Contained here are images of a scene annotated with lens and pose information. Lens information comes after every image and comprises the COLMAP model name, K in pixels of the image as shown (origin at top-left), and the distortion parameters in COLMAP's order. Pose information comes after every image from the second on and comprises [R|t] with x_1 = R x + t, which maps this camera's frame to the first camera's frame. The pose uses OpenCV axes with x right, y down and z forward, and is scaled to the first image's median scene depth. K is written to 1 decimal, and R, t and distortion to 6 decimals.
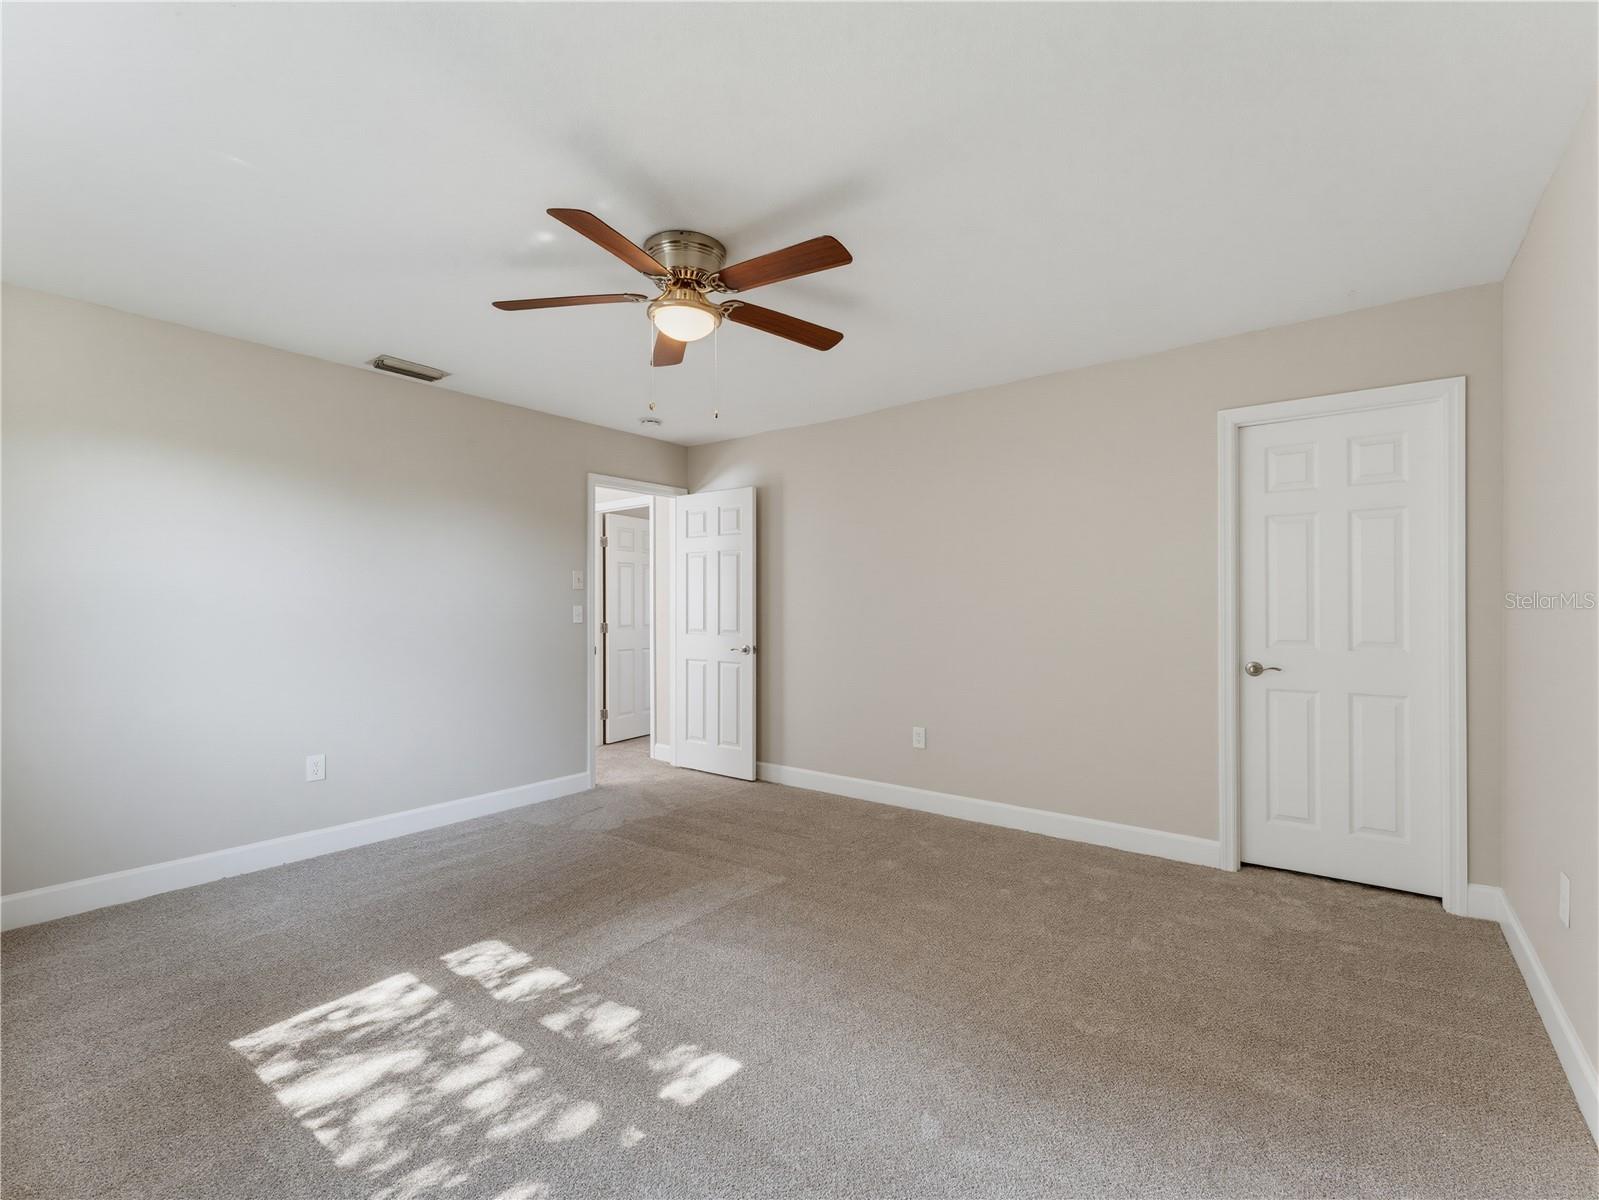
lens RADIAL K [[723.4, 0, 795.2], [0, 723.4, 601.8], [0, 0, 1]] dist [0.002110, 0.000111]
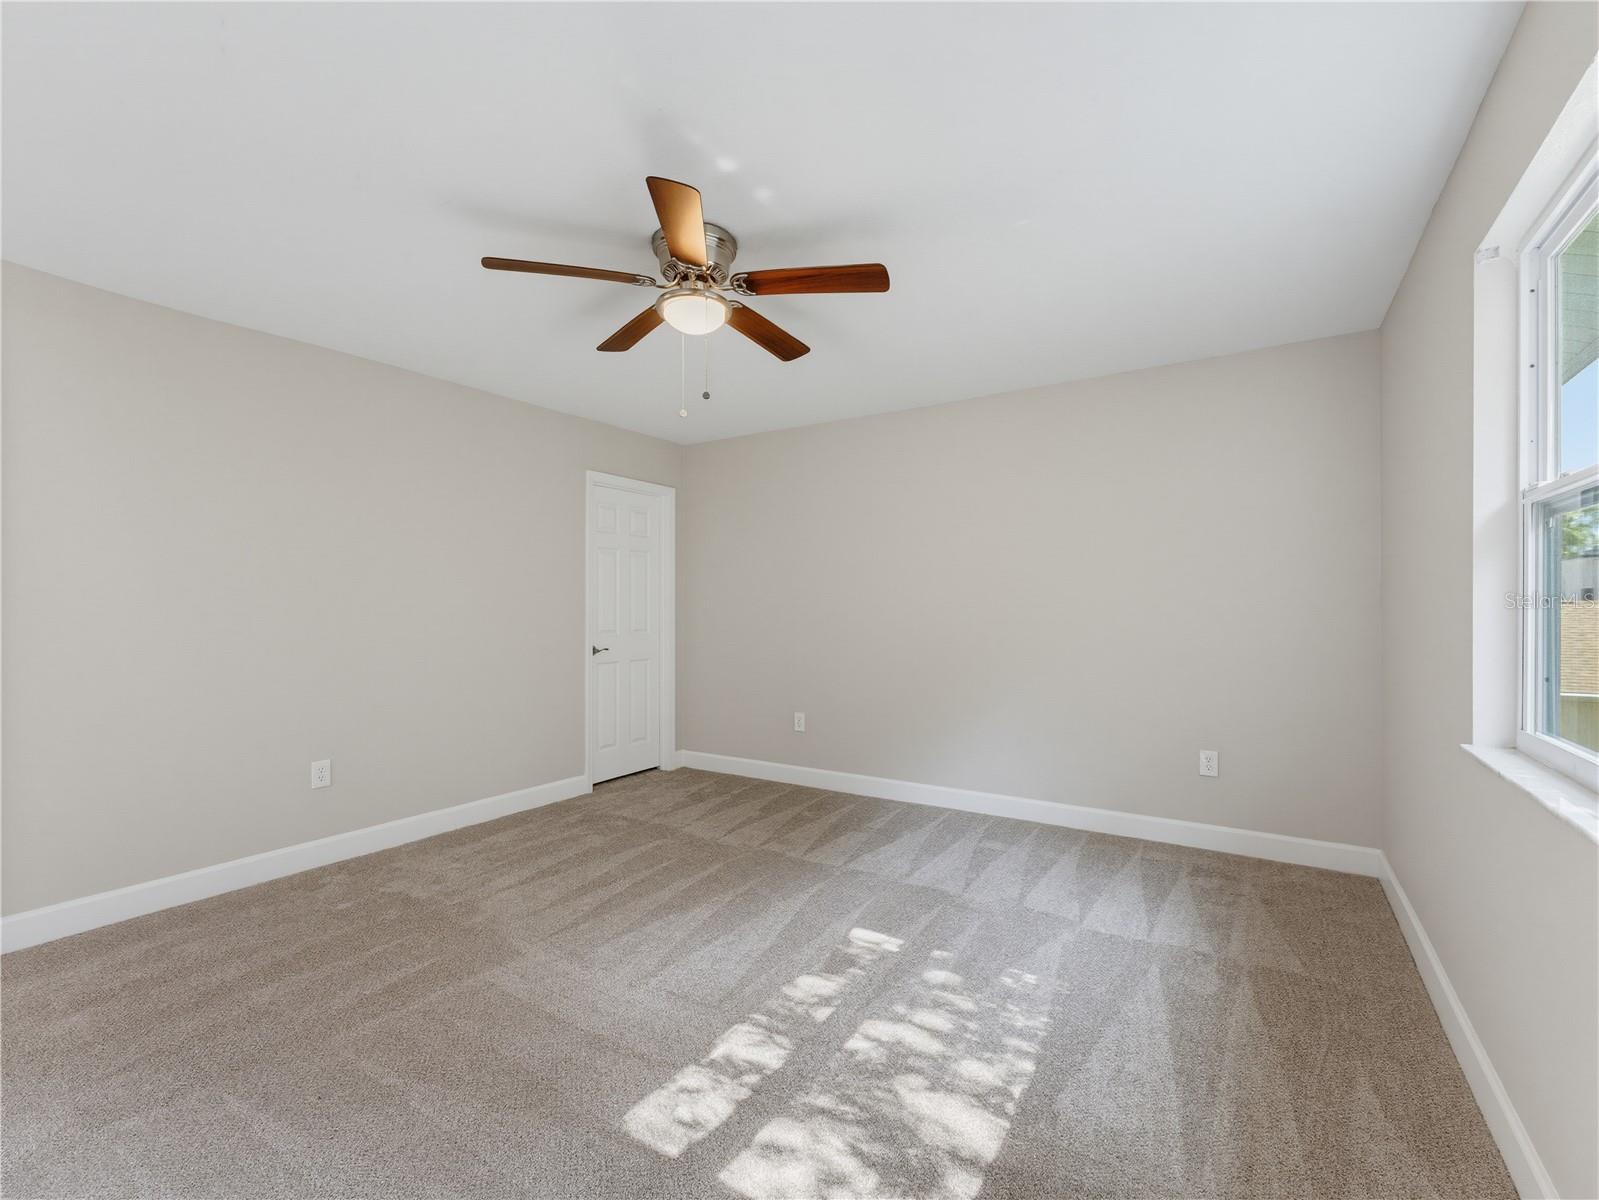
lens RADIAL K [[723.4, 0, 795.2], [0, 723.4, 601.8], [0, 0, 1]] dist [0.002110, 0.000111]
pose [[-0.088719, 0.010111, 0.996005, -1.214237], [-0.008506, 0.999904, -0.010908, 0.009377], [-0.996020, -0.009439, -0.088625, 1.019767]]
